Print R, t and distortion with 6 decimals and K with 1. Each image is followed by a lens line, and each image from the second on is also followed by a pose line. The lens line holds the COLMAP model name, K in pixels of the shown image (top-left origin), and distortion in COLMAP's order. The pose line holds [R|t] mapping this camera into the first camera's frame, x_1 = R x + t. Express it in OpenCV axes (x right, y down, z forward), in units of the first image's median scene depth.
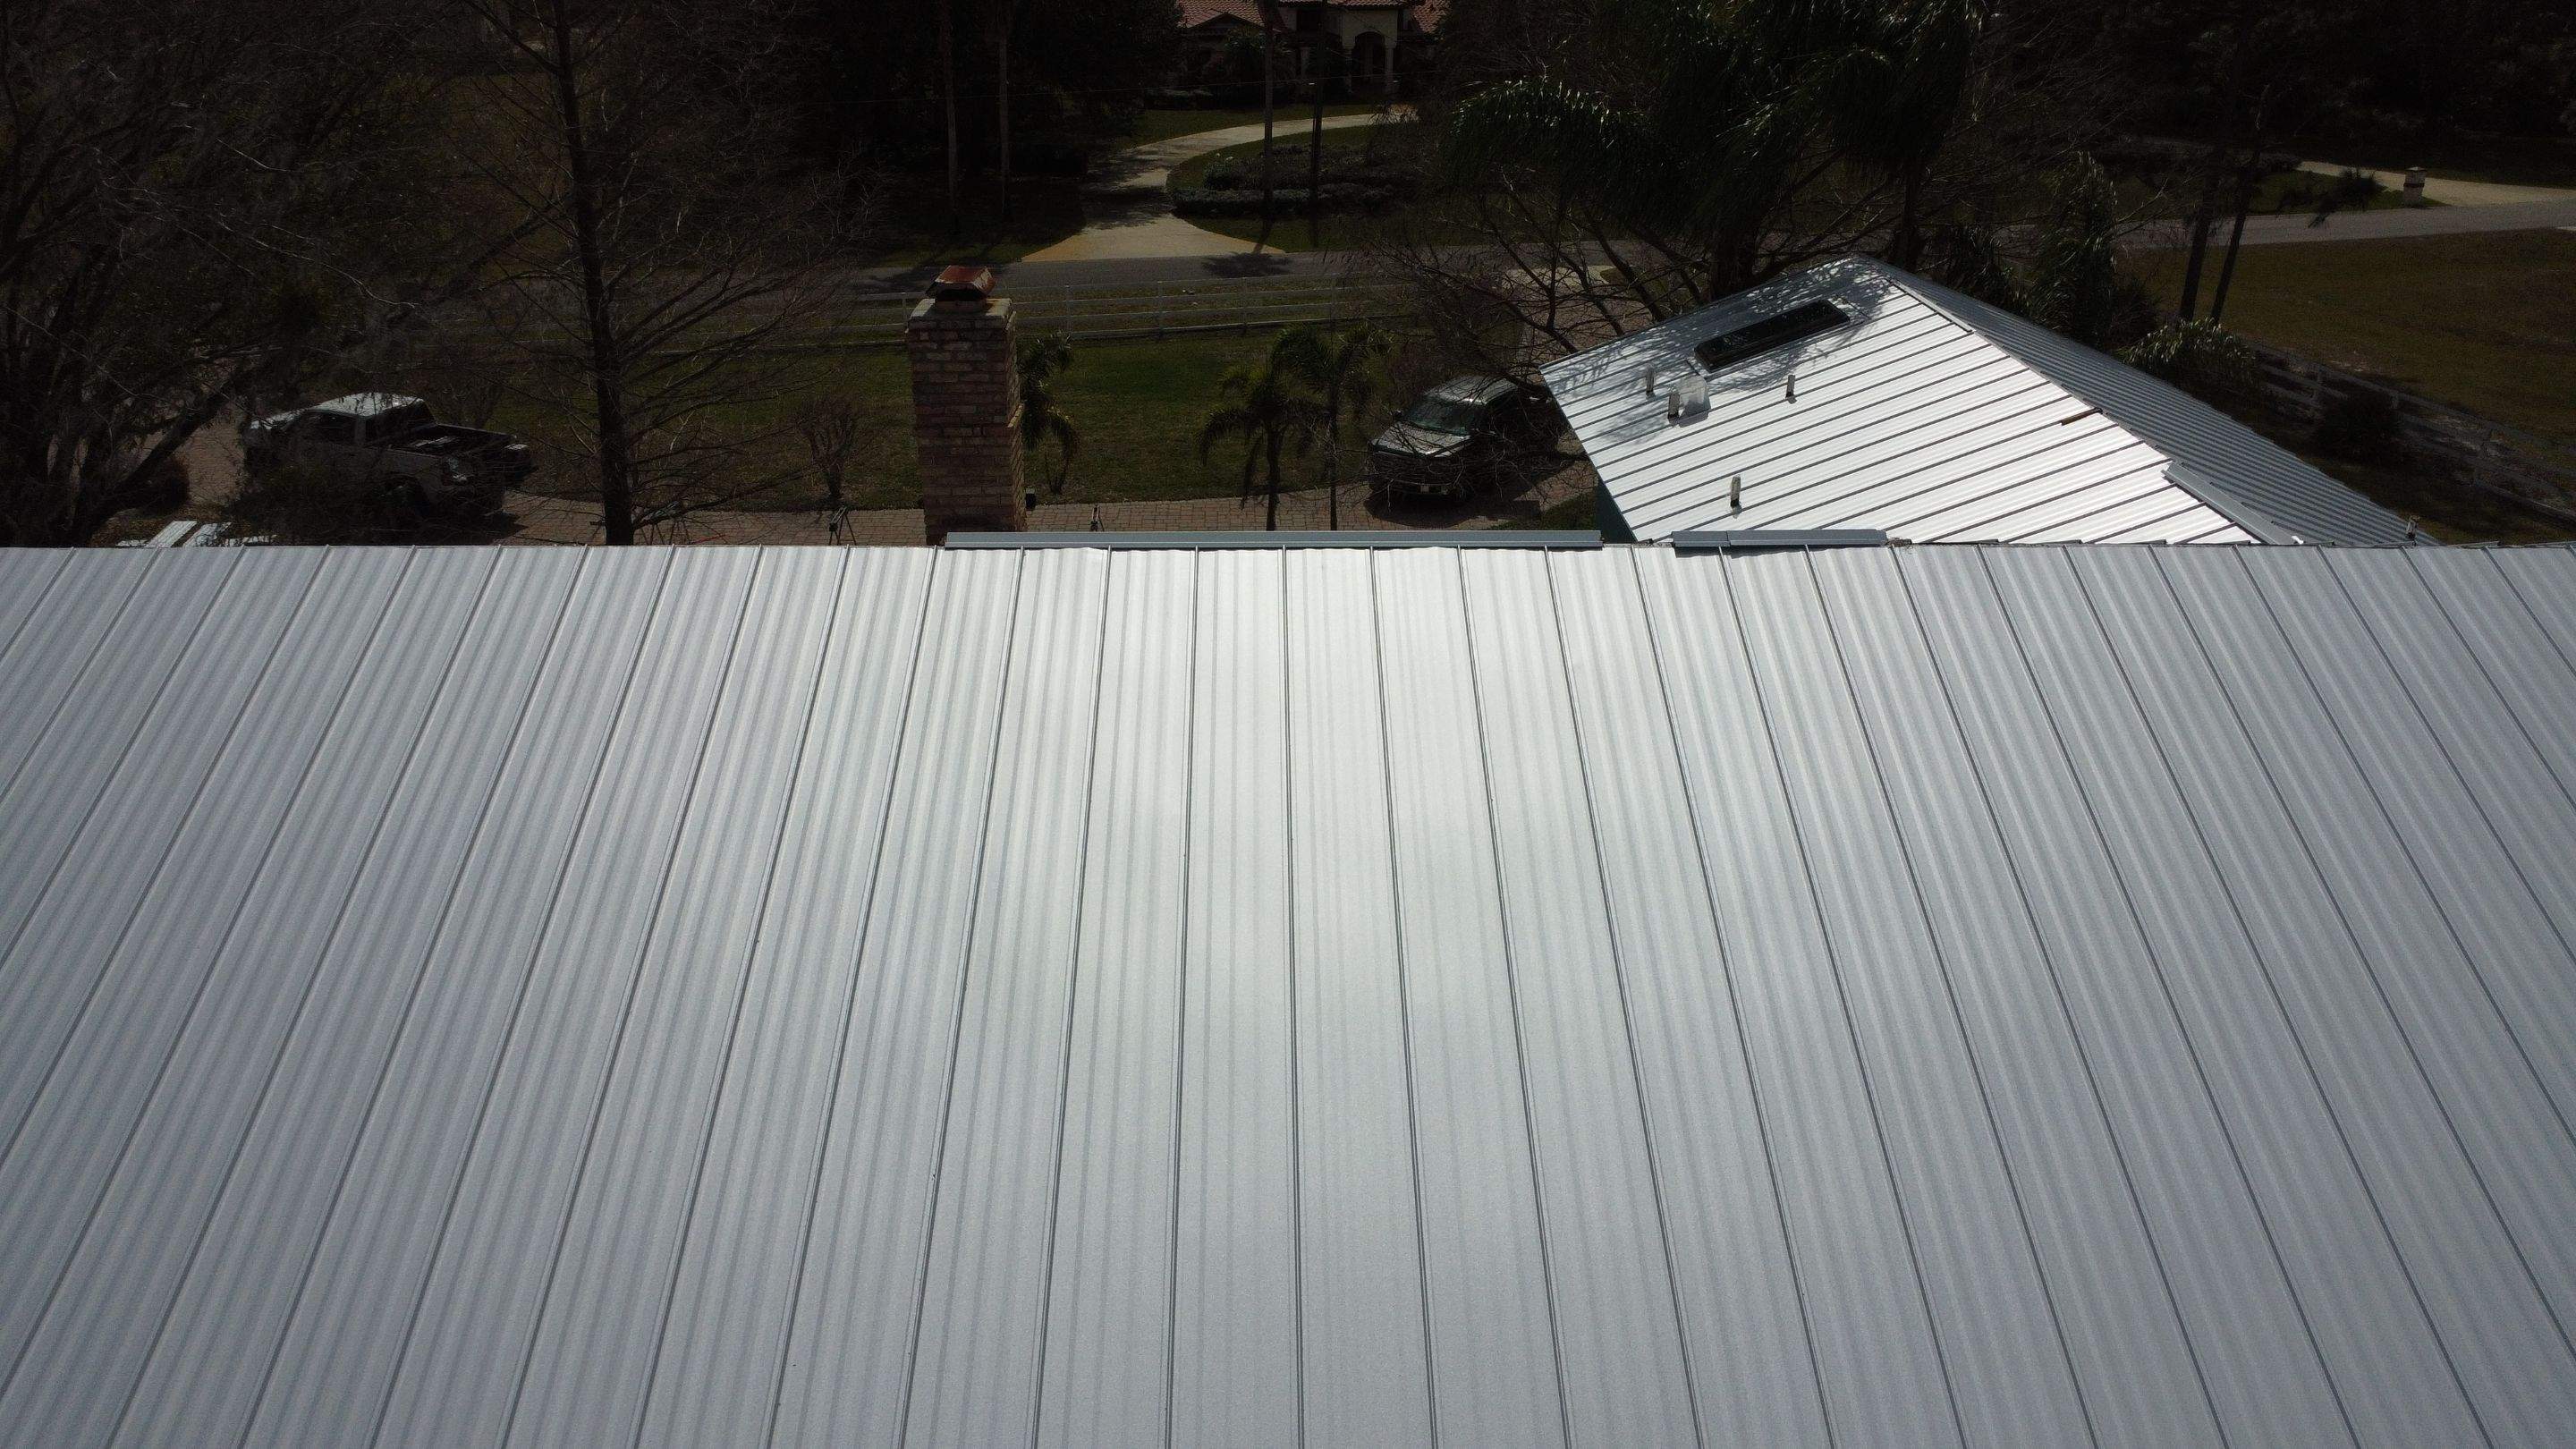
lens RADIAL K [[1864.3, 0, 1280.1], [0, 1864.3, 712.9], [0, 0, 1]] dist [-0.023971, -0.008412]
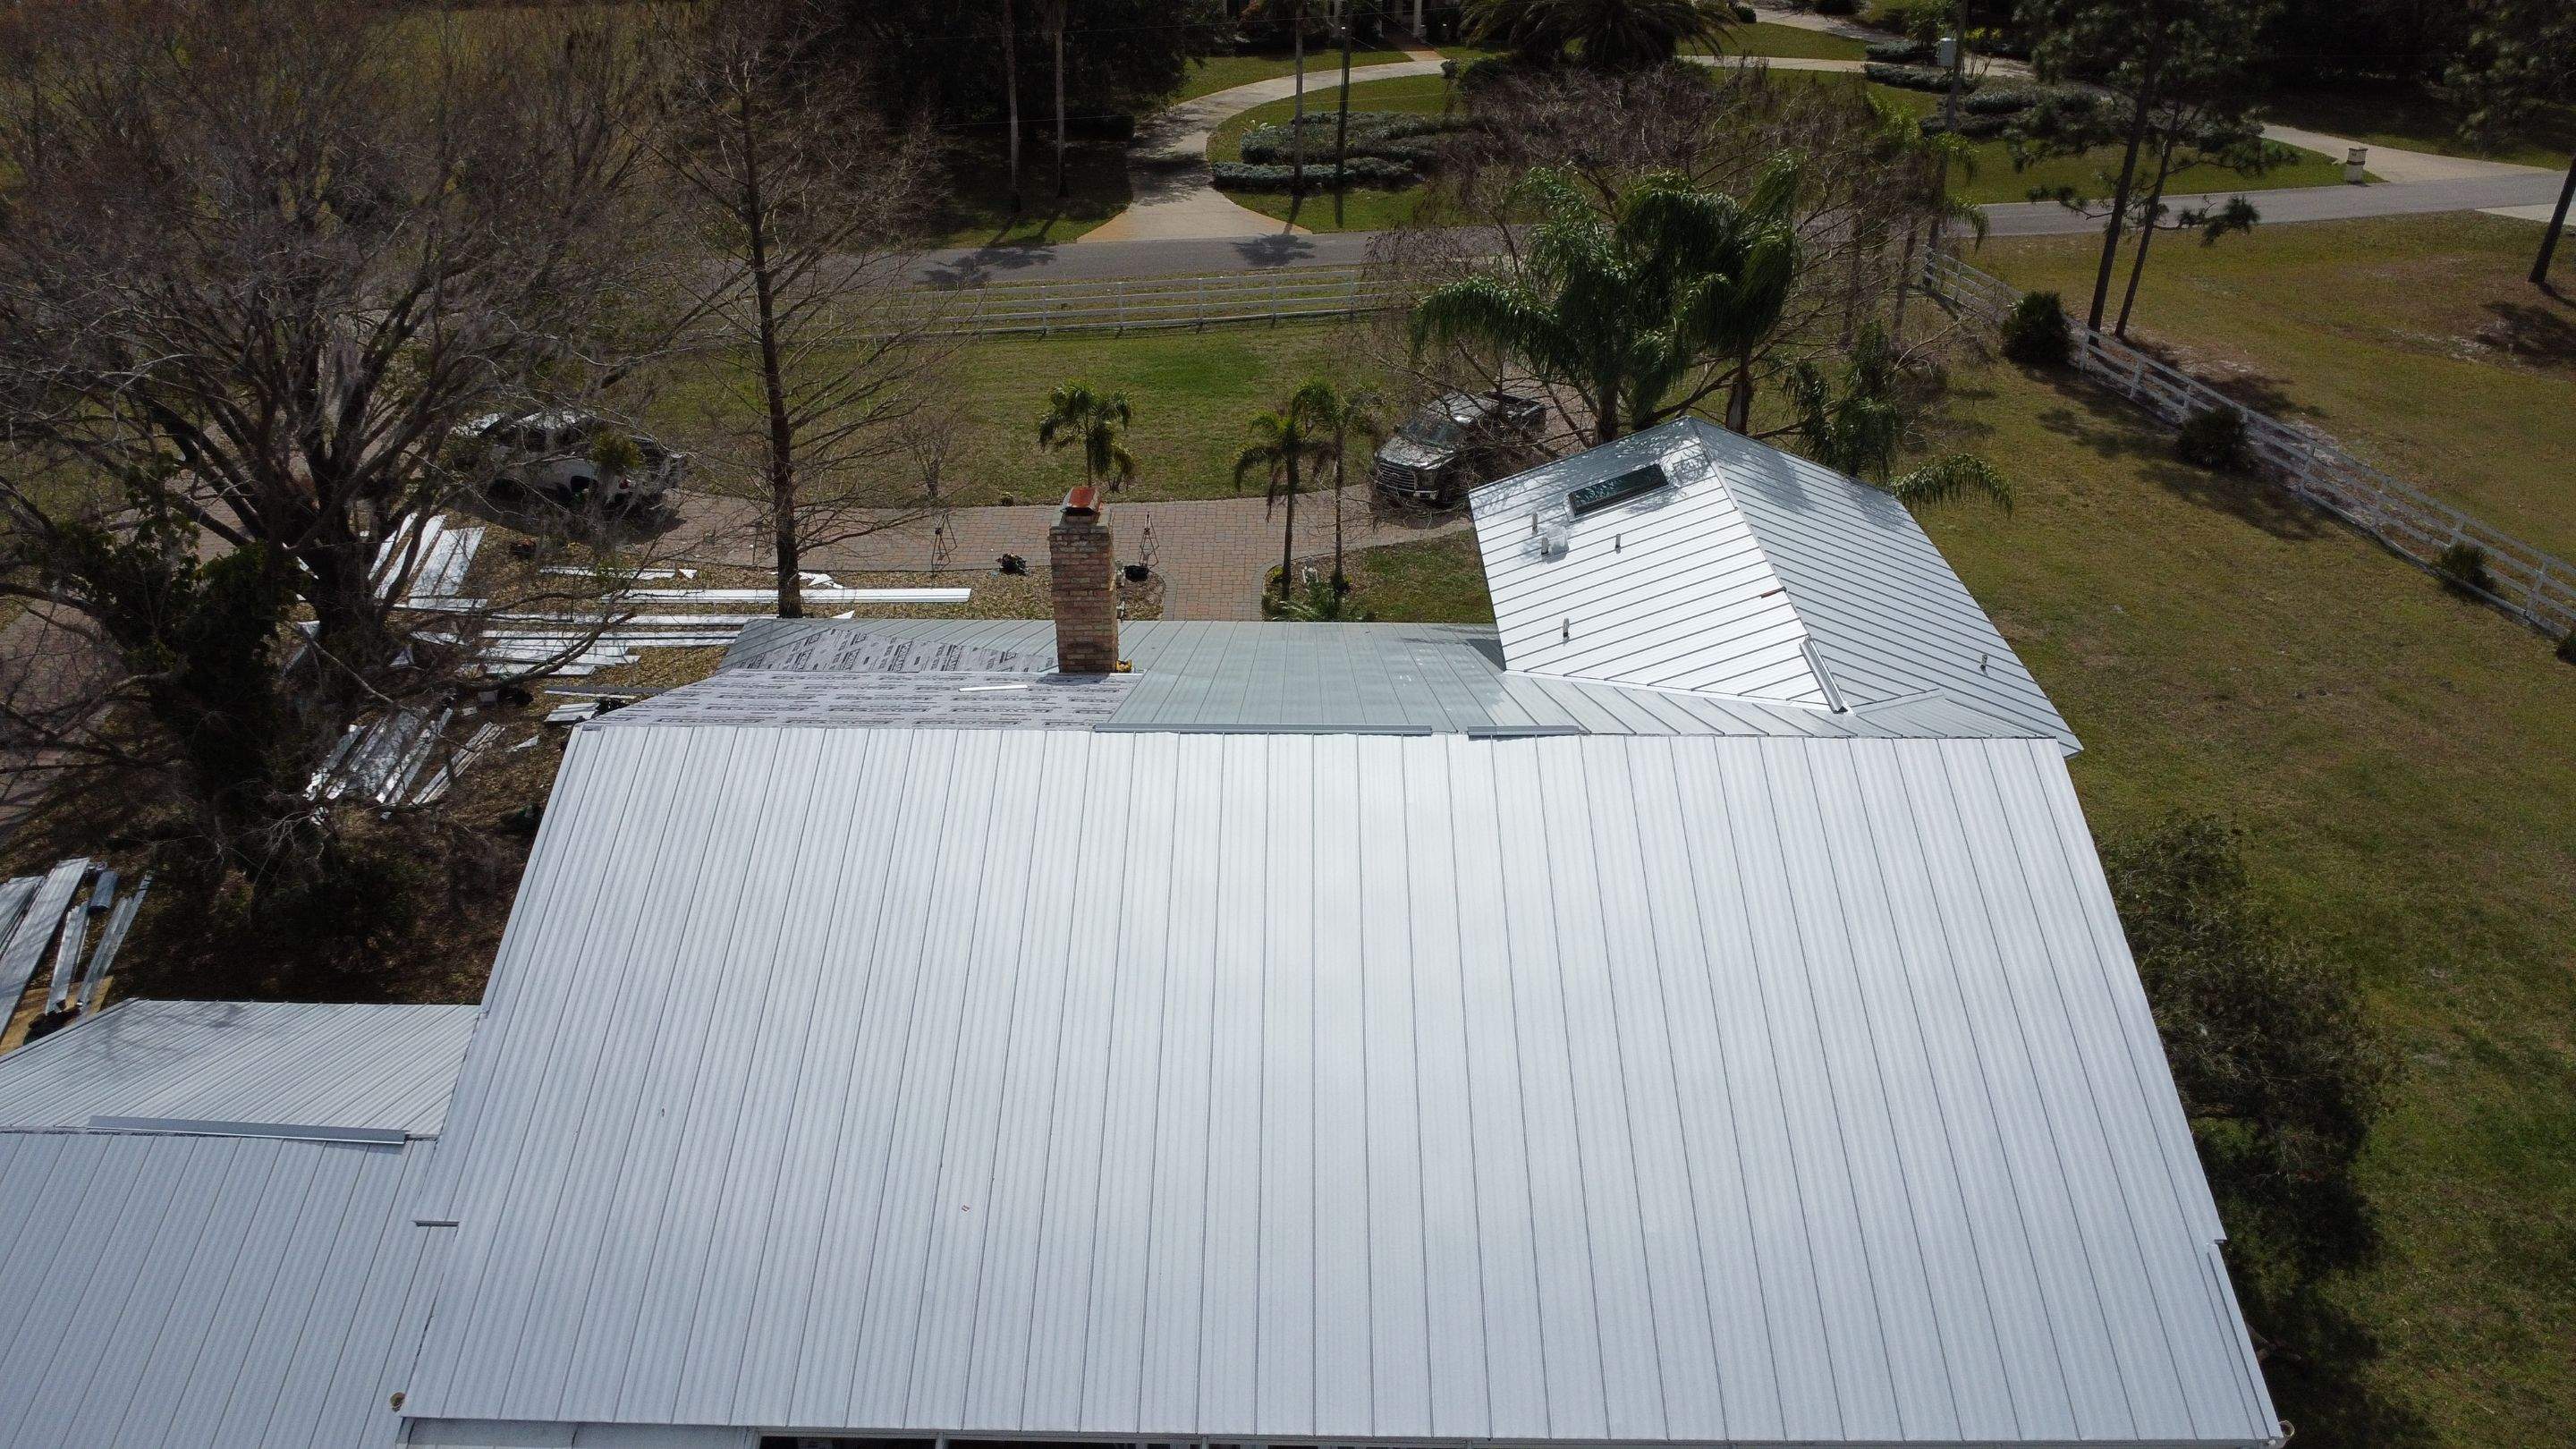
lens RADIAL K [[1864.3, 0, 1280.1], [0, 1864.3, 712.9], [0, 0, 1]] dist [-0.023971, -0.008412]
pose [[0.999780, 0.009962, -0.018452, 0.007532], [-0.008731, 0.997806, 0.065624, -0.035663], [0.019065, -0.065449, 0.997674, -0.142391]]
